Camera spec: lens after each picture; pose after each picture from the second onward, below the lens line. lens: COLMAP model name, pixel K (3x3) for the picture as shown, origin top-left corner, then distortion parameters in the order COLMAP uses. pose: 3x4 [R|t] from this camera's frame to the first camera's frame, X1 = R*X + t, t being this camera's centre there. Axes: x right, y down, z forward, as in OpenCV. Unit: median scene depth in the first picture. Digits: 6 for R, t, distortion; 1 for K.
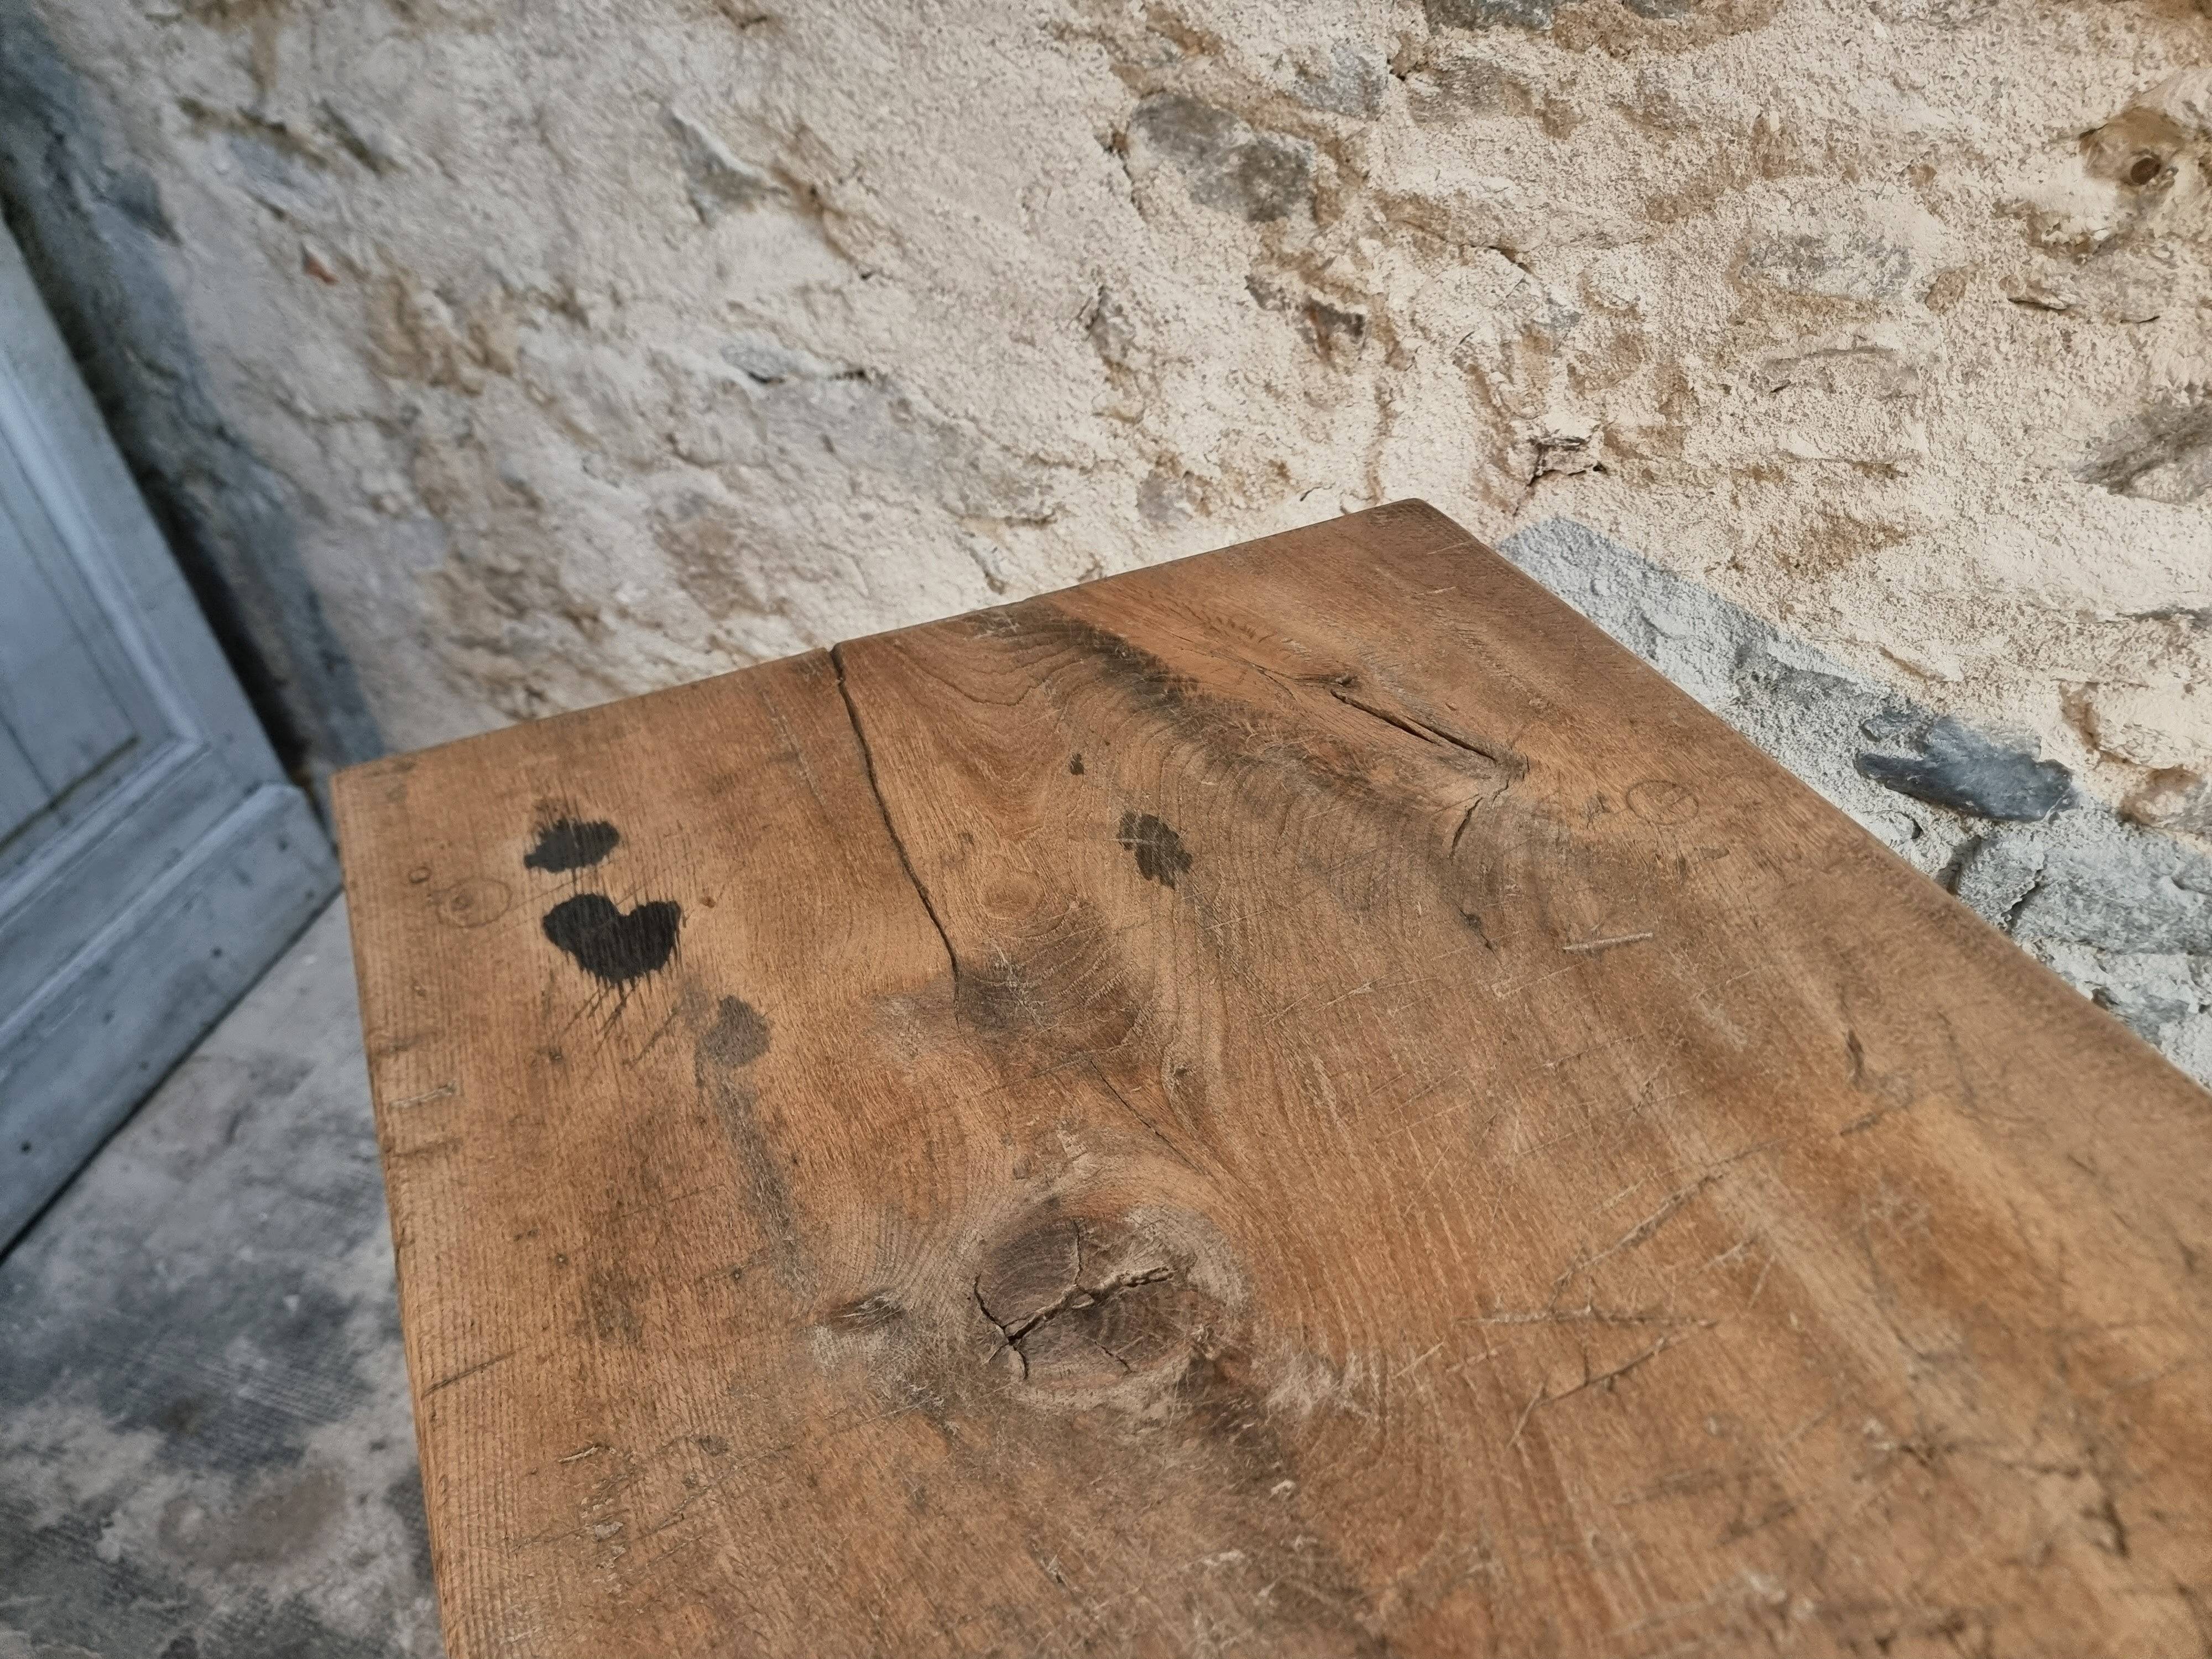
lens RADIAL K [[1527.6, 0, 1117.7], [0, 1527.6, 803.7], [0, 0, 1]] dist [0.065884, -0.065380]
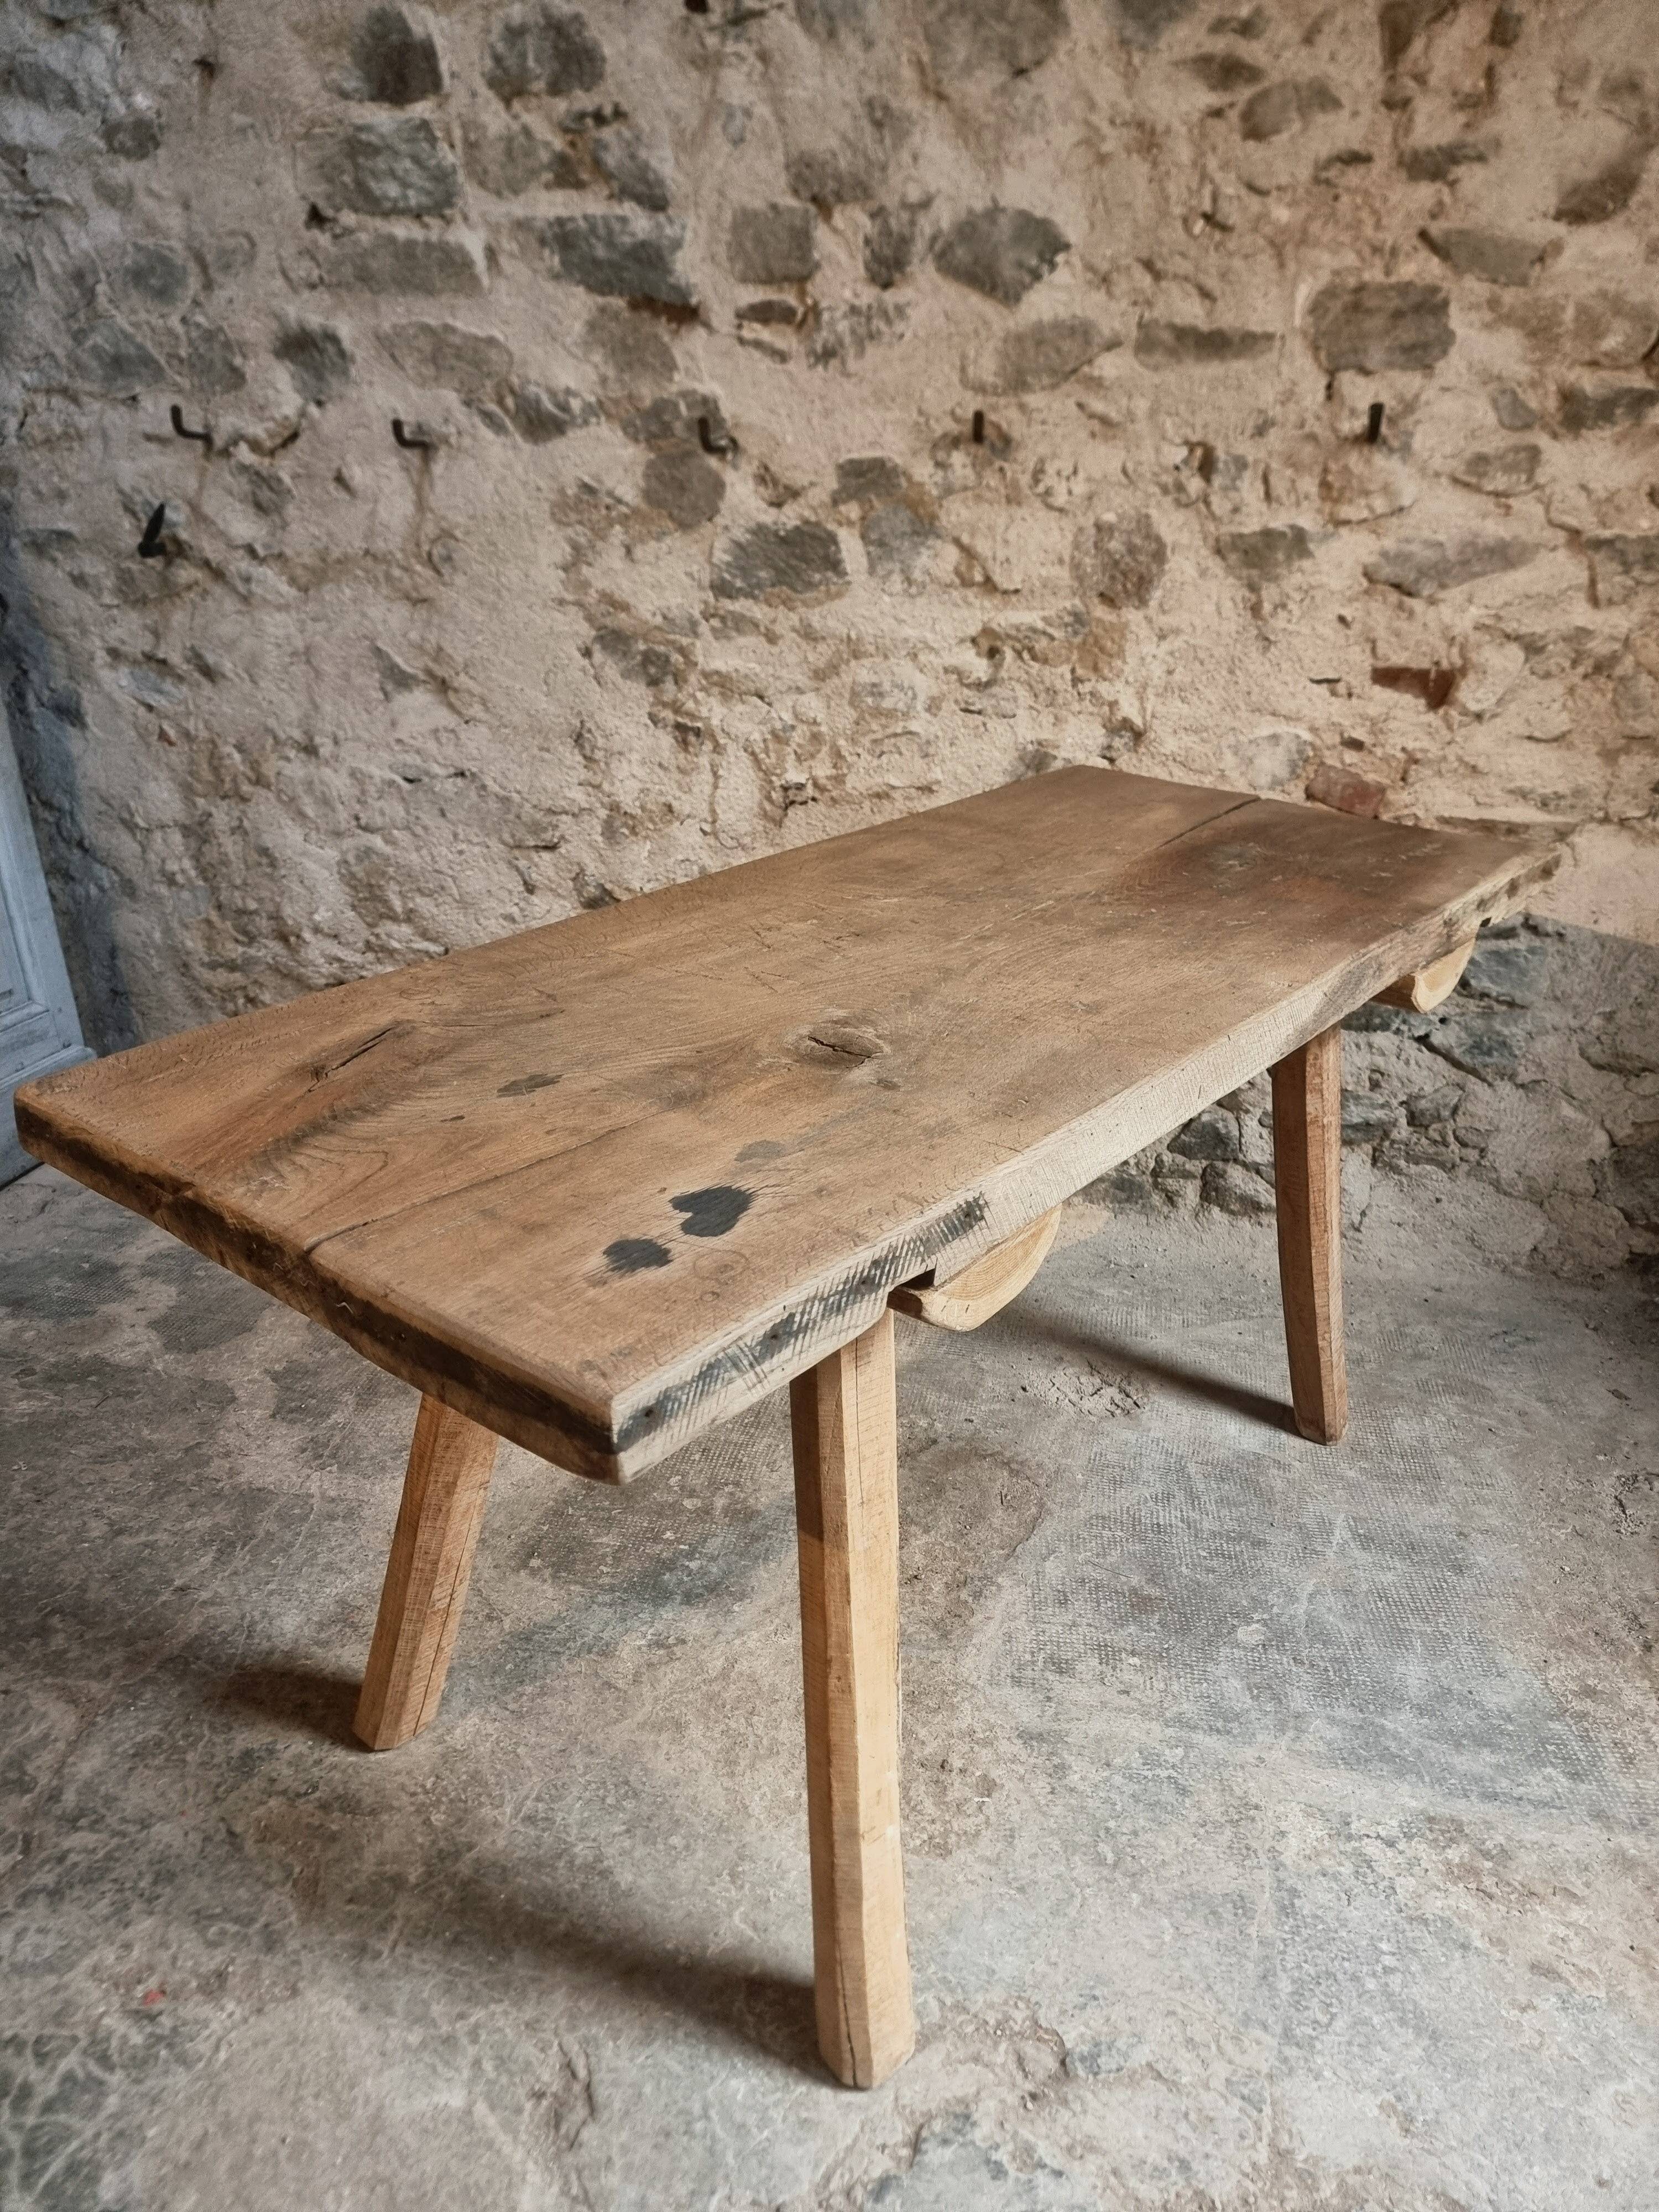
lens RADIAL K [[1537.8, 0, 826.4], [0, 1537.8, 1126.1], [0, 0, 1]] dist [0.060039, -0.060493]
pose [[0.997765, 0.015006, 0.065109, 0.192625], [0.003567, 0.961099, -0.276180, 0.771946], [-0.066721, 0.275795, 0.958898, -0.877992]]
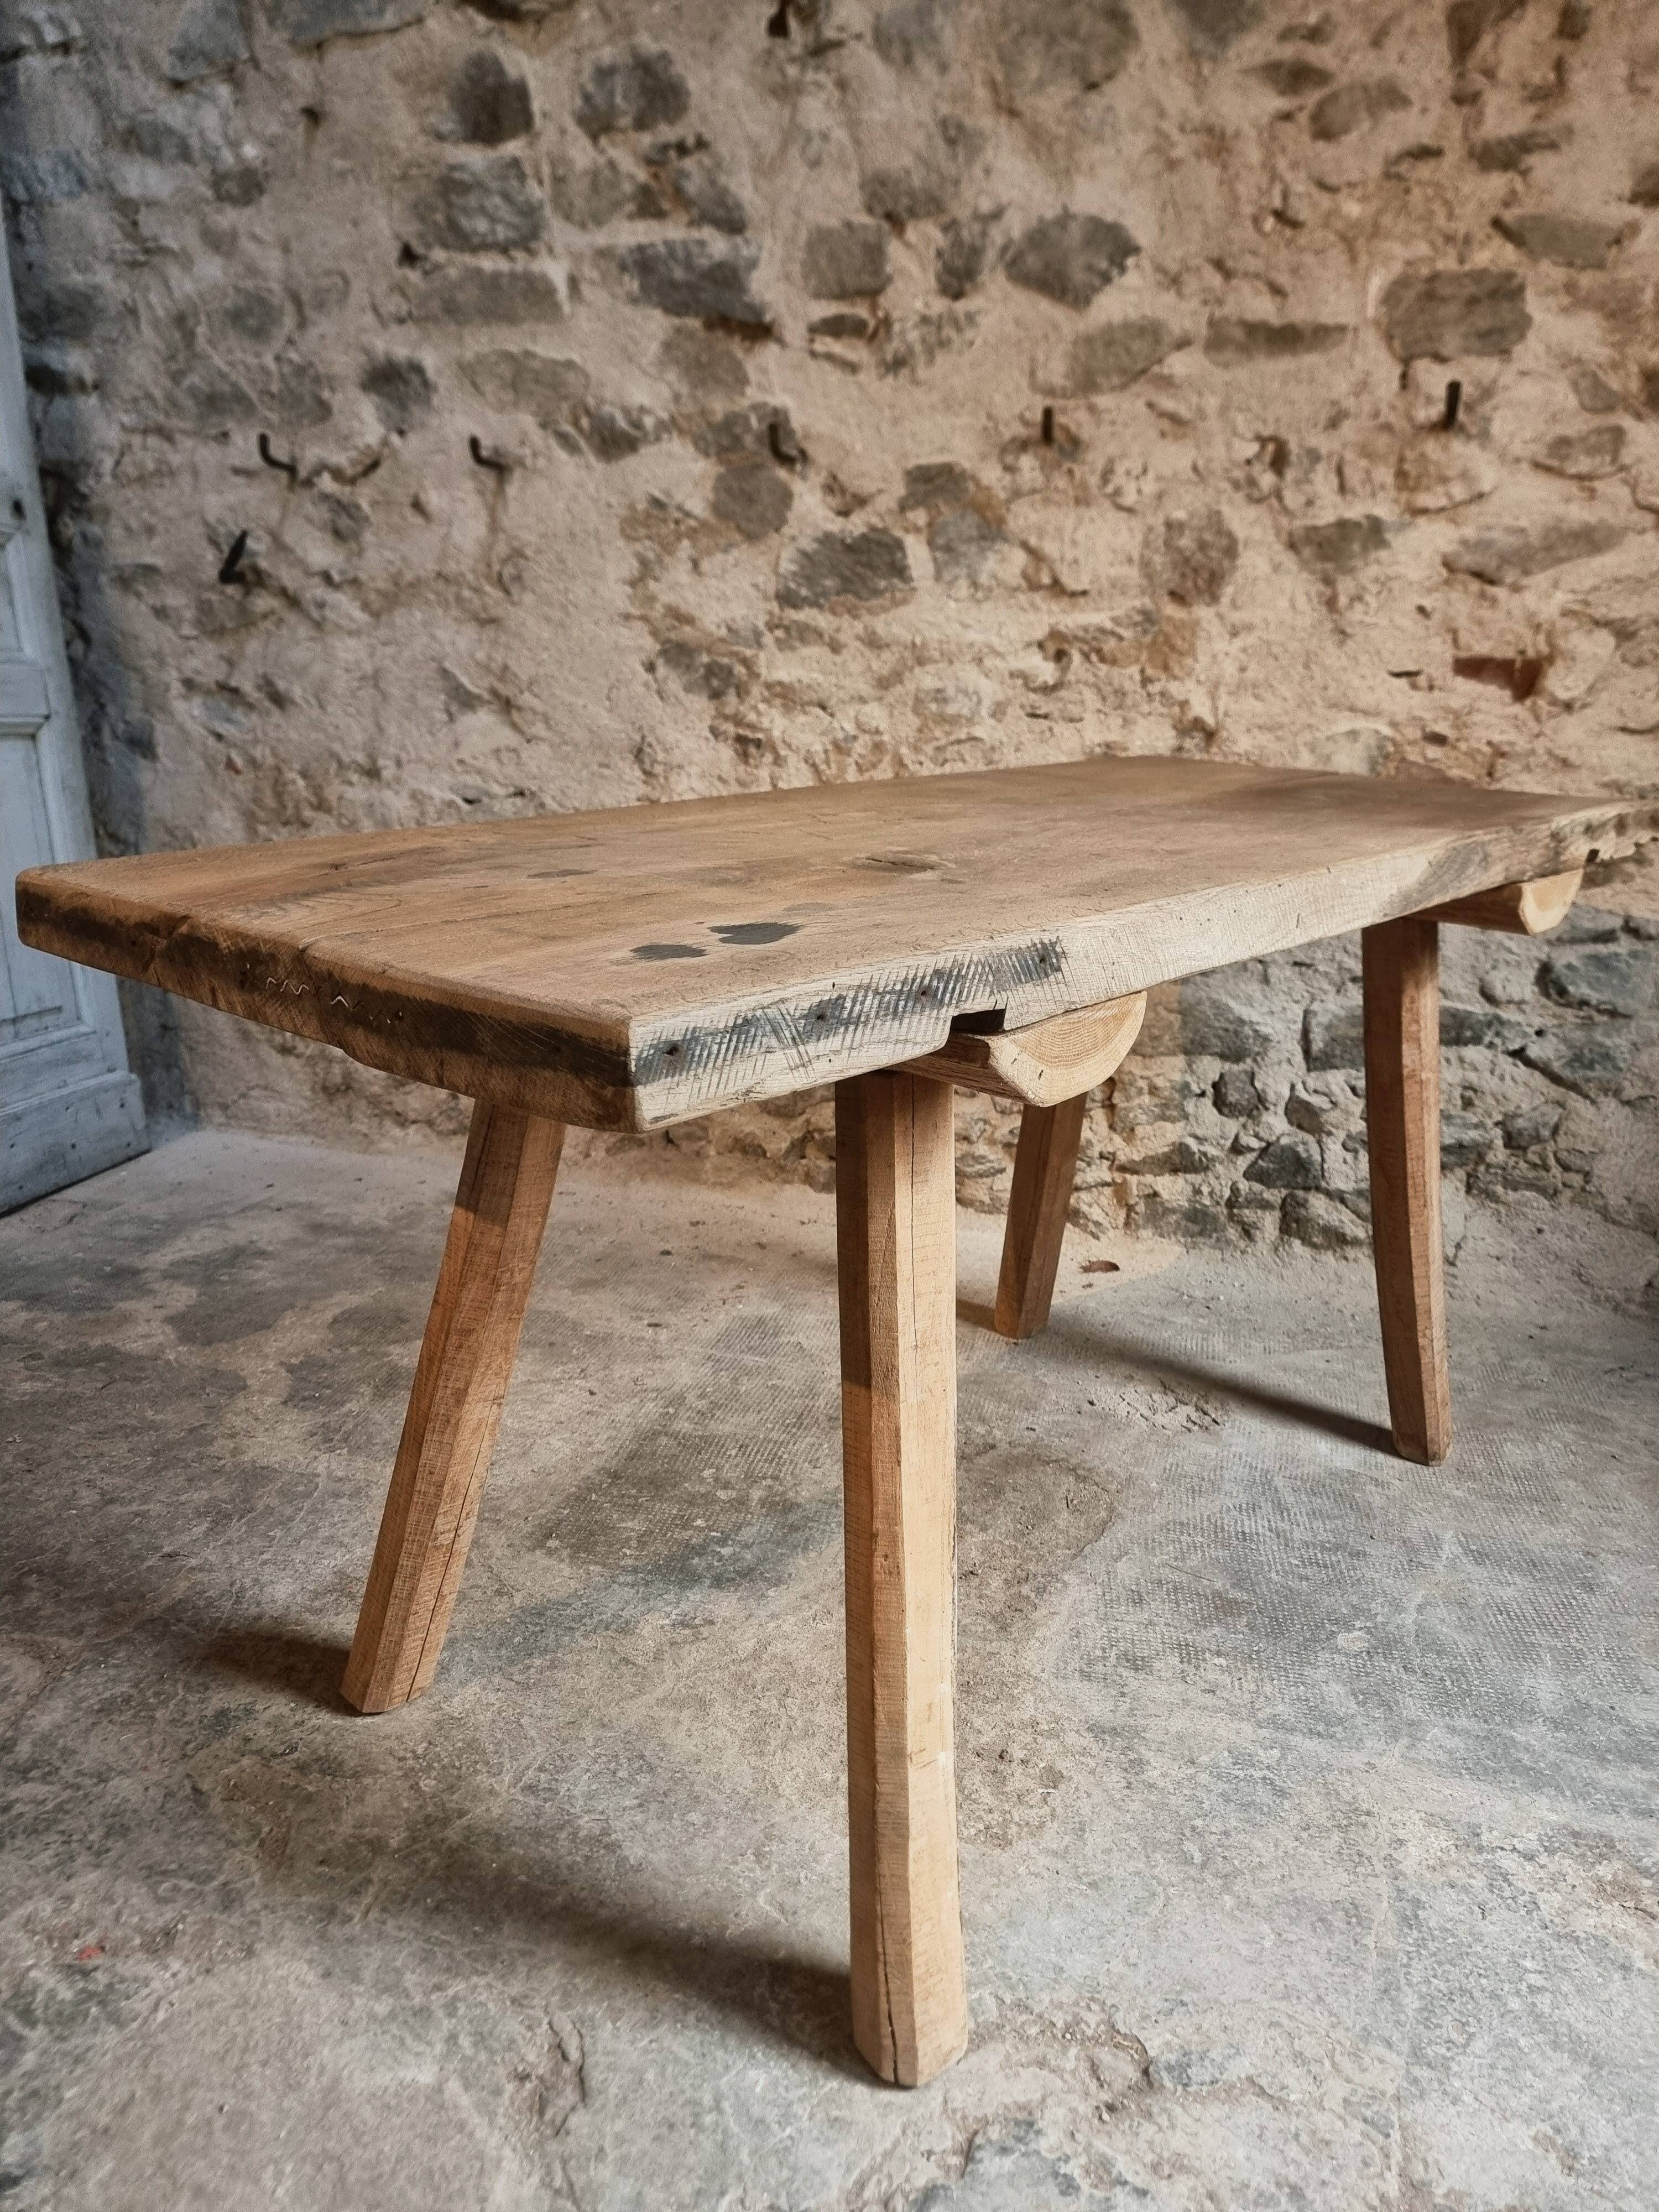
lens RADIAL K [[1543.6, 0, 817.7], [0, 1543.6, 1110.1], [0, 0, 1]] dist [0.055283, -0.058051]
pose [[0.998851, 0.043043, 0.021062, 0.203262], [-0.031171, 0.917440, -0.396650, 0.947622], [-0.036396, 0.395538, 0.917728, -0.723326]]
